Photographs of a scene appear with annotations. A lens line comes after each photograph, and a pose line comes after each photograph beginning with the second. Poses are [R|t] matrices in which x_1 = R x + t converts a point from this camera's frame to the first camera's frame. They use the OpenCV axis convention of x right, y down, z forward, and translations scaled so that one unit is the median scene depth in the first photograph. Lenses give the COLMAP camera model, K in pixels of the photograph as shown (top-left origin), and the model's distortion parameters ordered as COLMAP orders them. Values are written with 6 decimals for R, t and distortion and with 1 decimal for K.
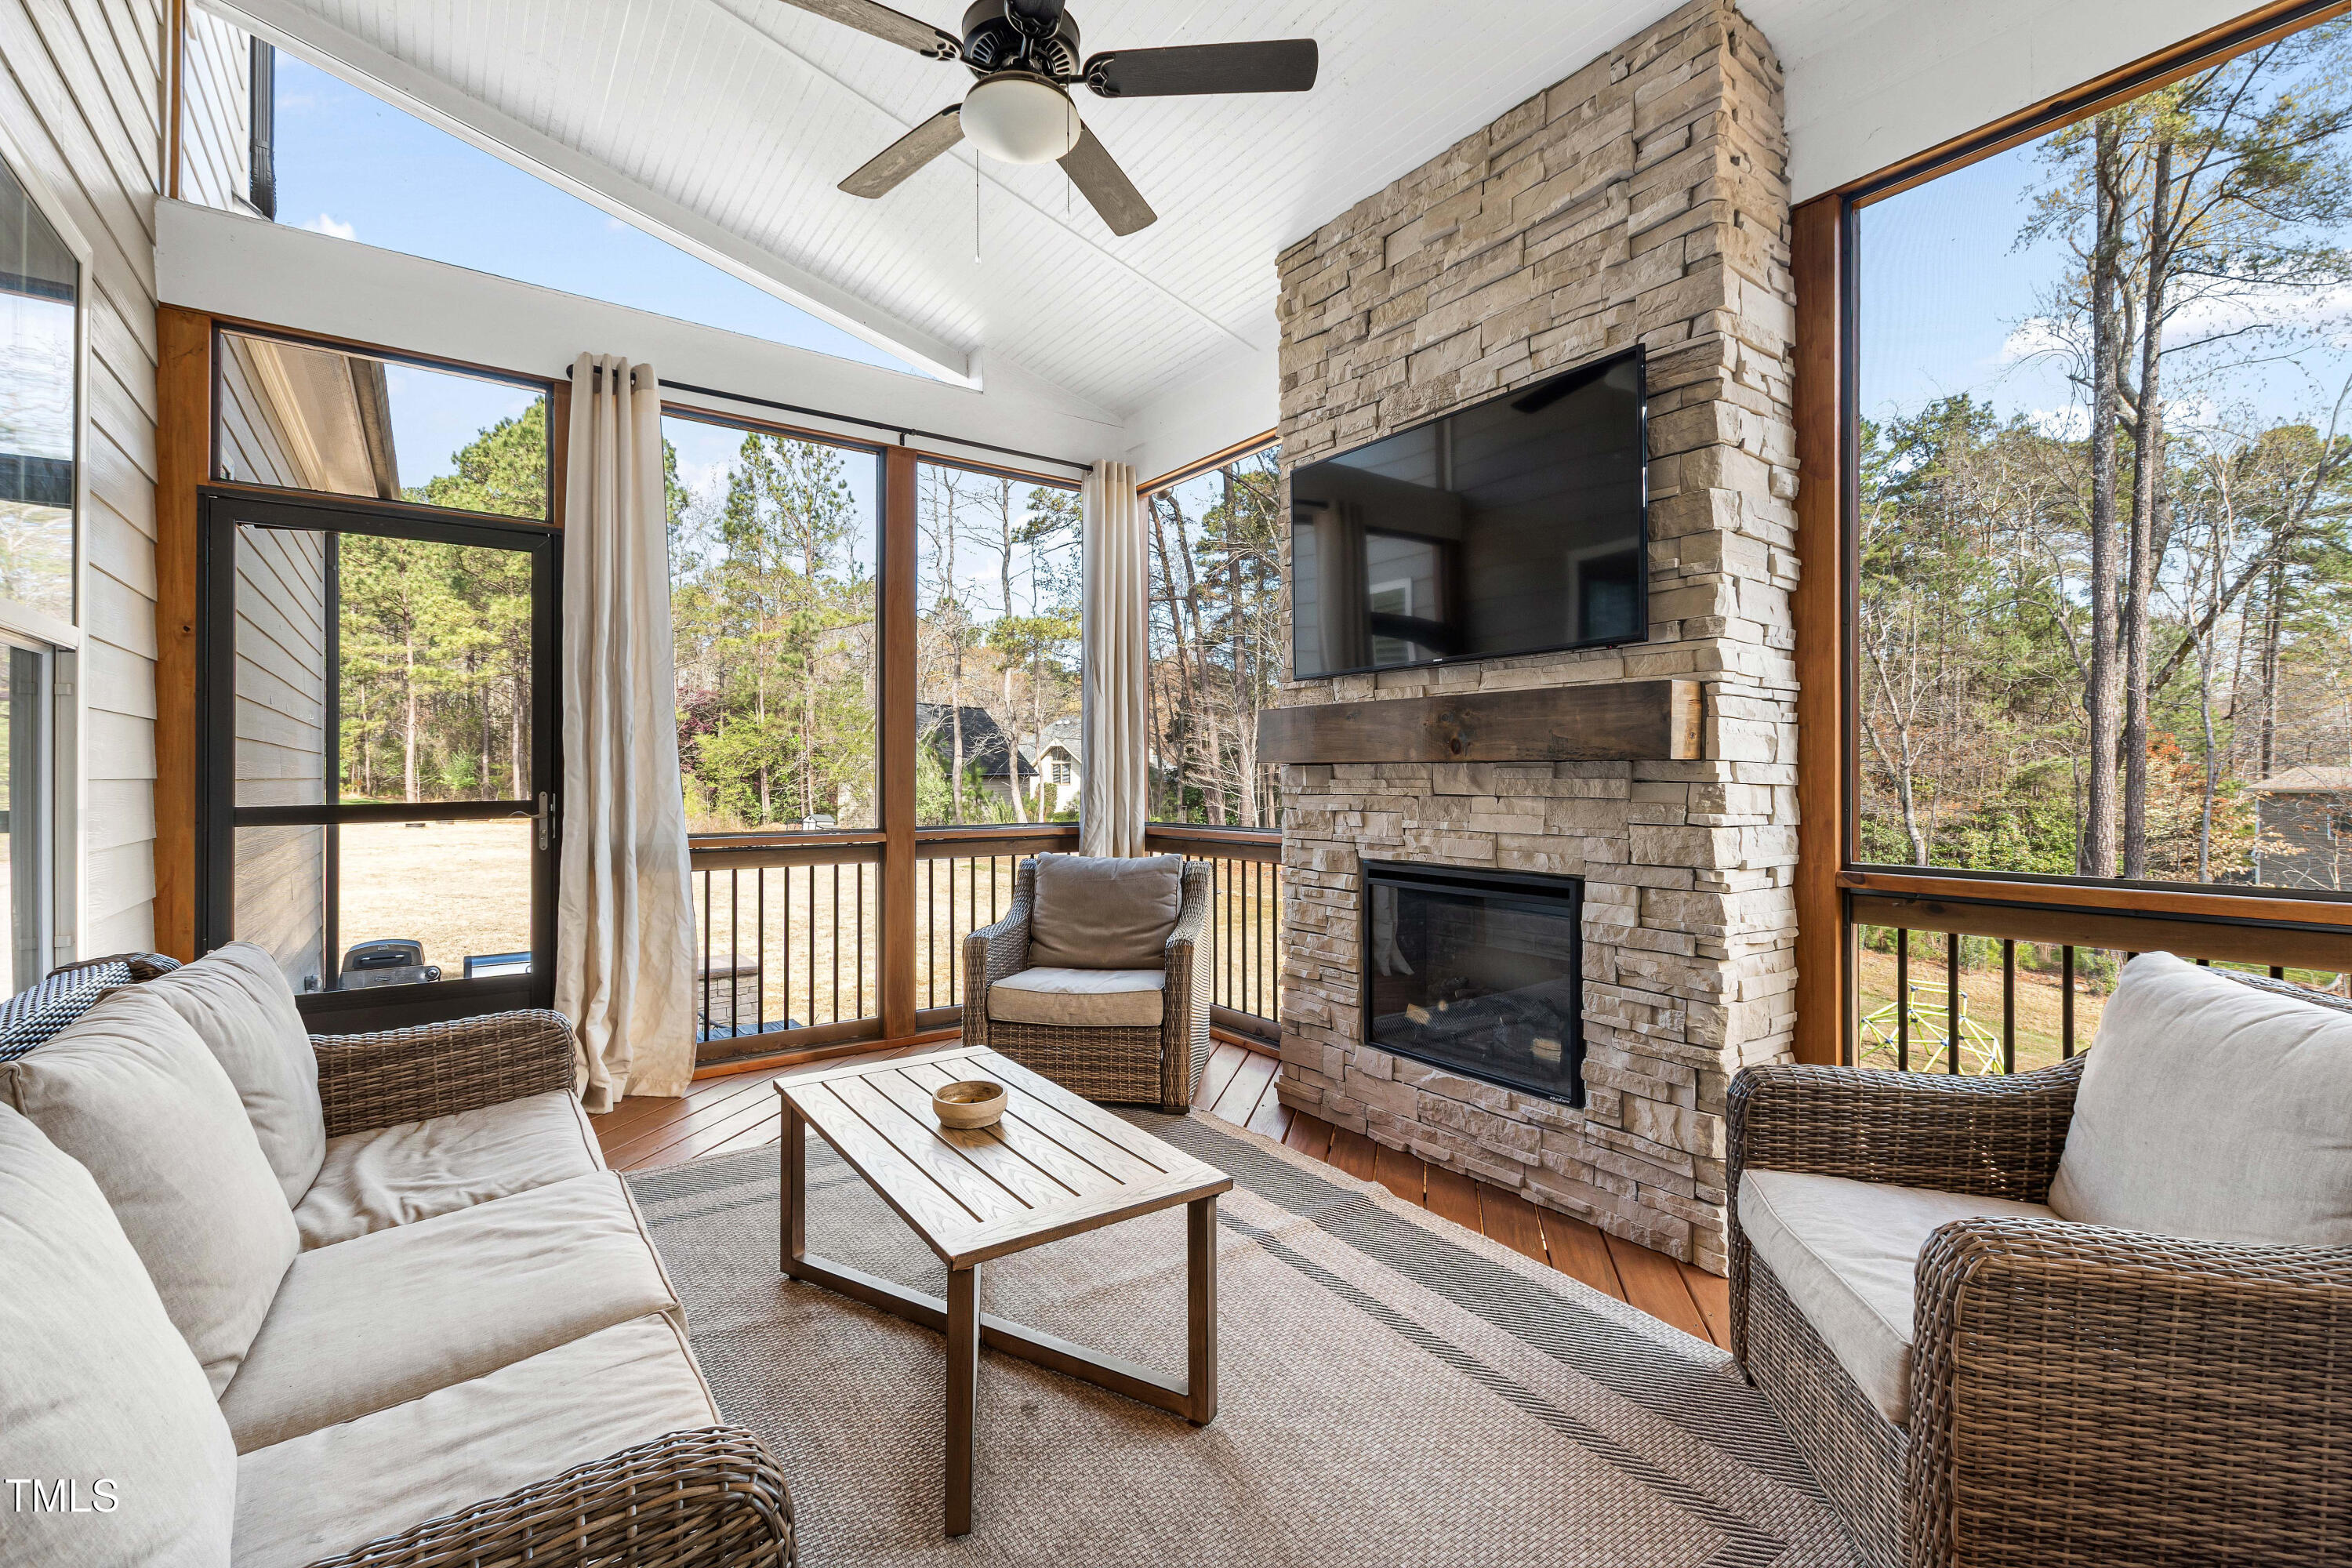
lens RADIAL K [[1031.3, 0, 1167.3], [0, 1031.3, 789.9], [0, 0, 1]] dist [-0.000362, -0.000297]
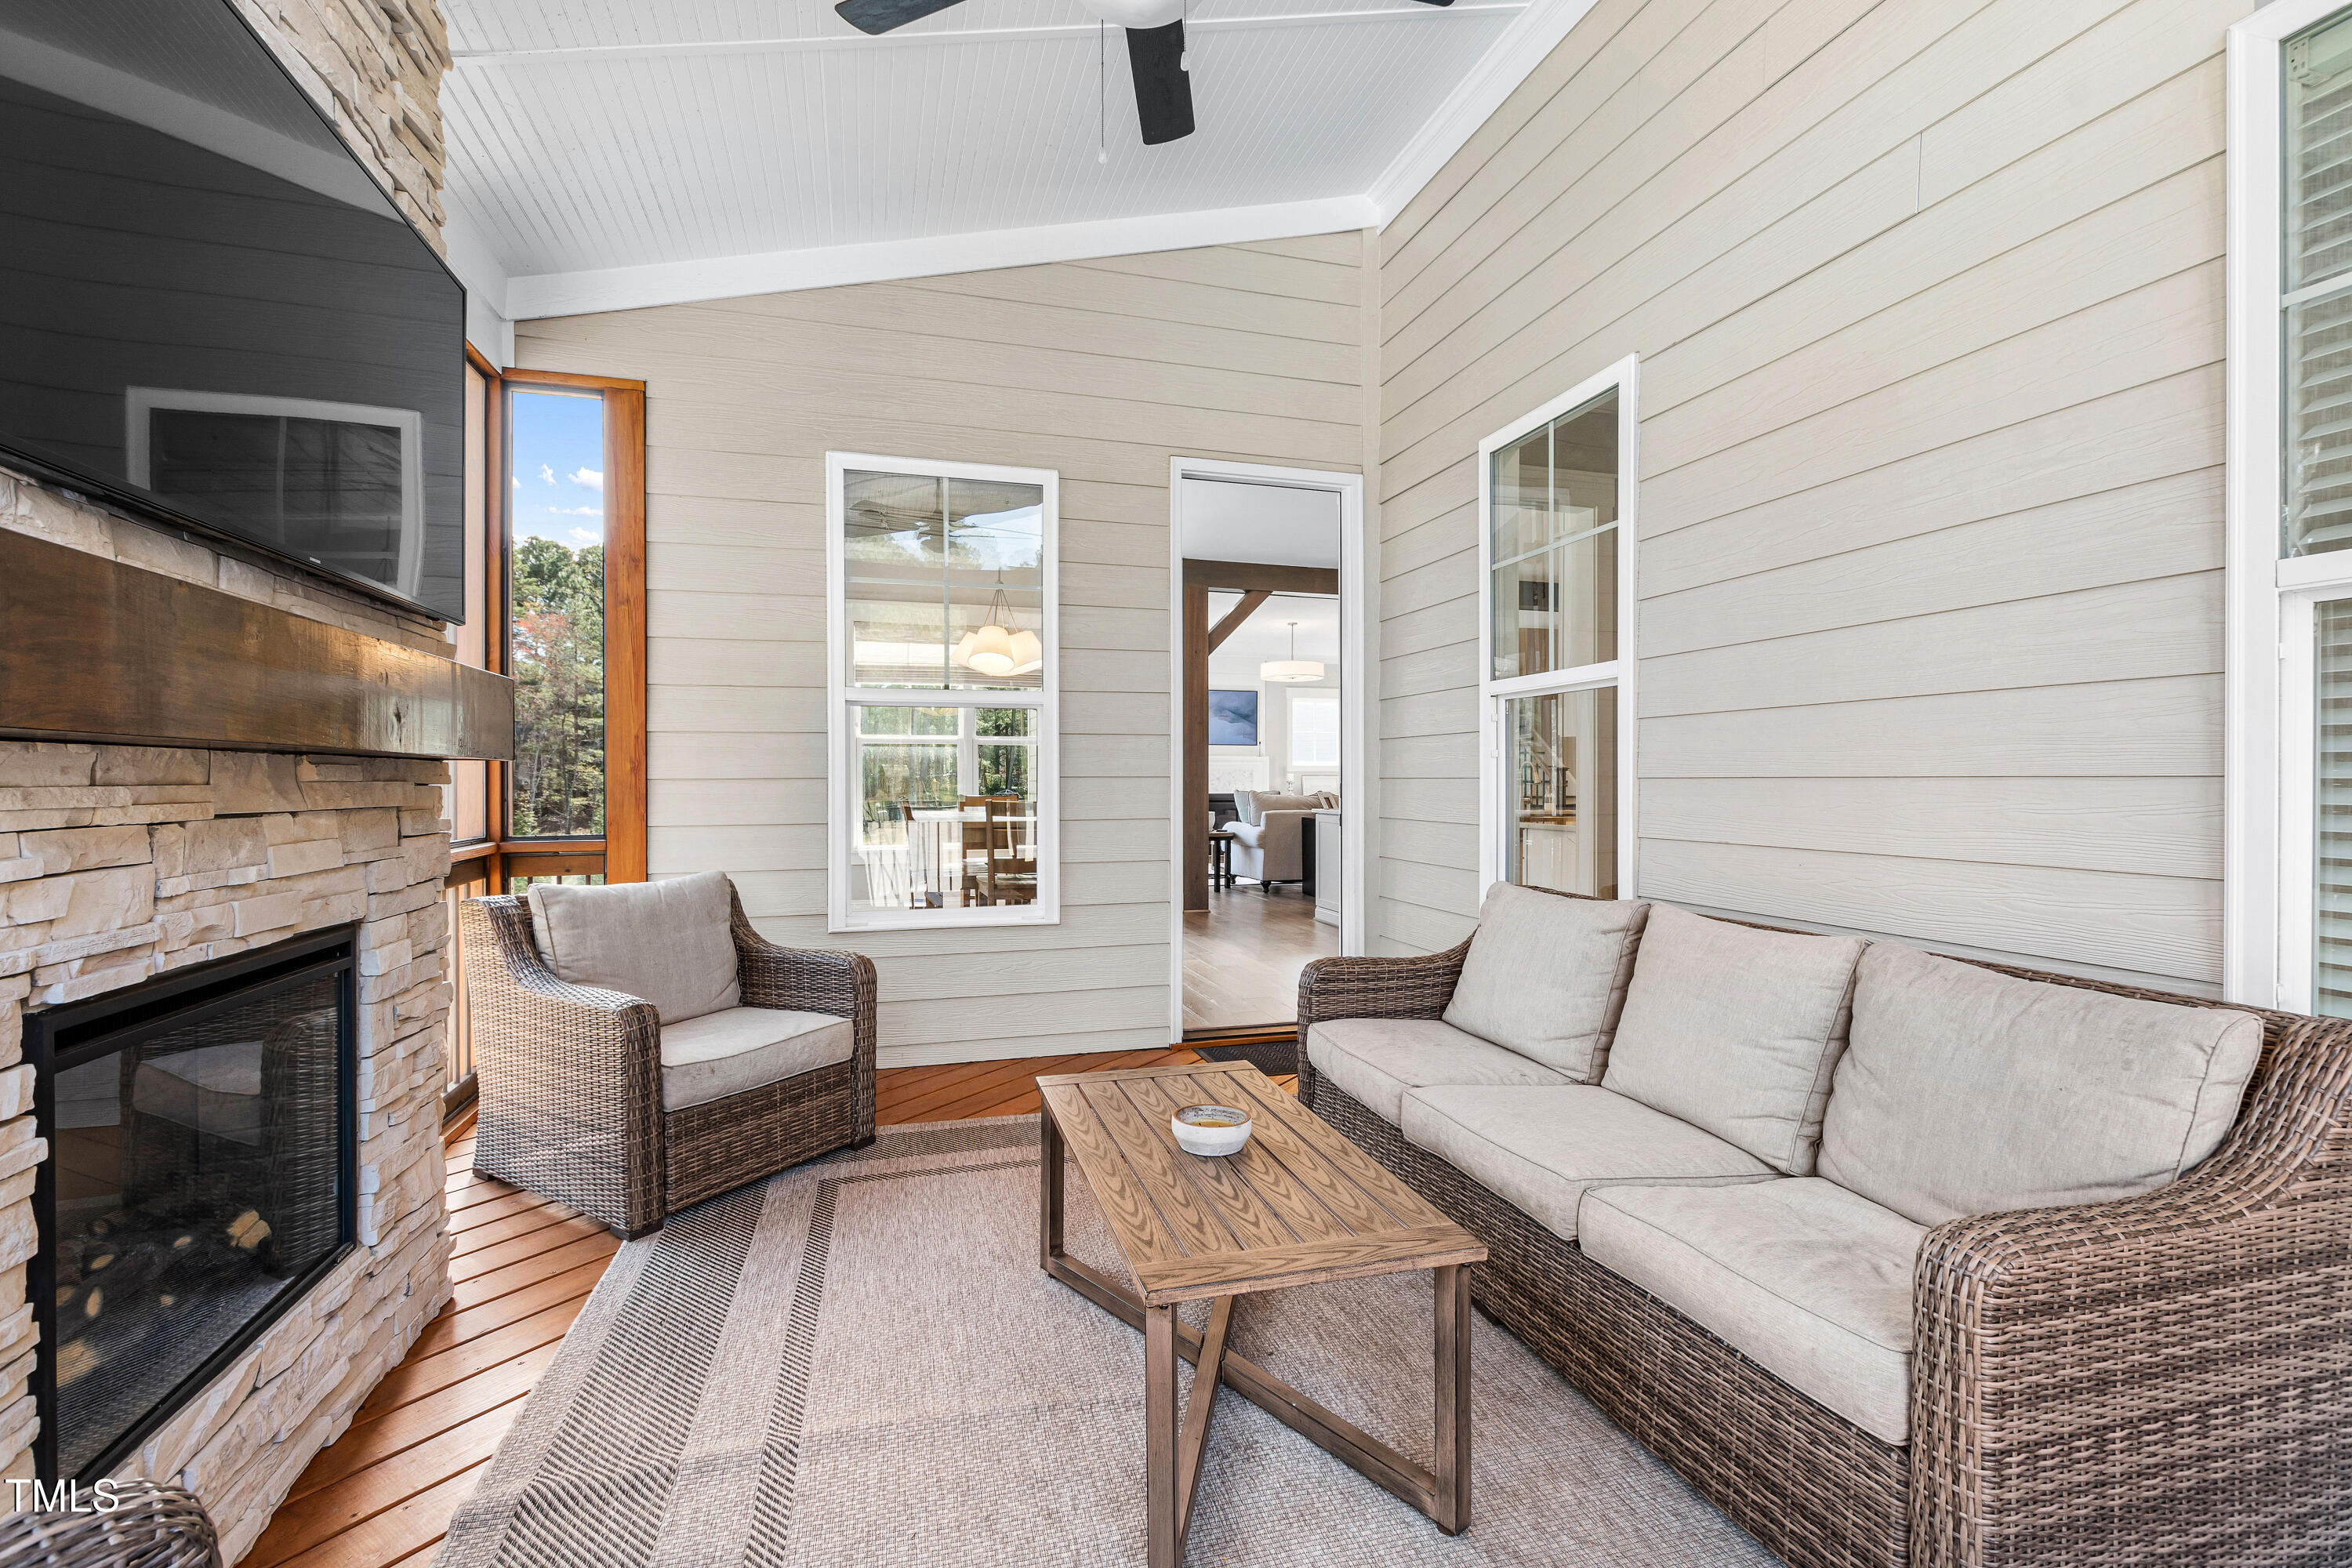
lens RADIAL K [[1031.3, 0, 1167.3], [0, 1031.3, 789.9], [0, 0, 1]] dist [-0.000362, -0.000297]
pose [[-0.948334, -0.001863, 0.317269, -0.426563], [0.006221, 0.999681, 0.024464, -0.022752], [-0.317214, 0.025174, -0.948020, 1.786283]]
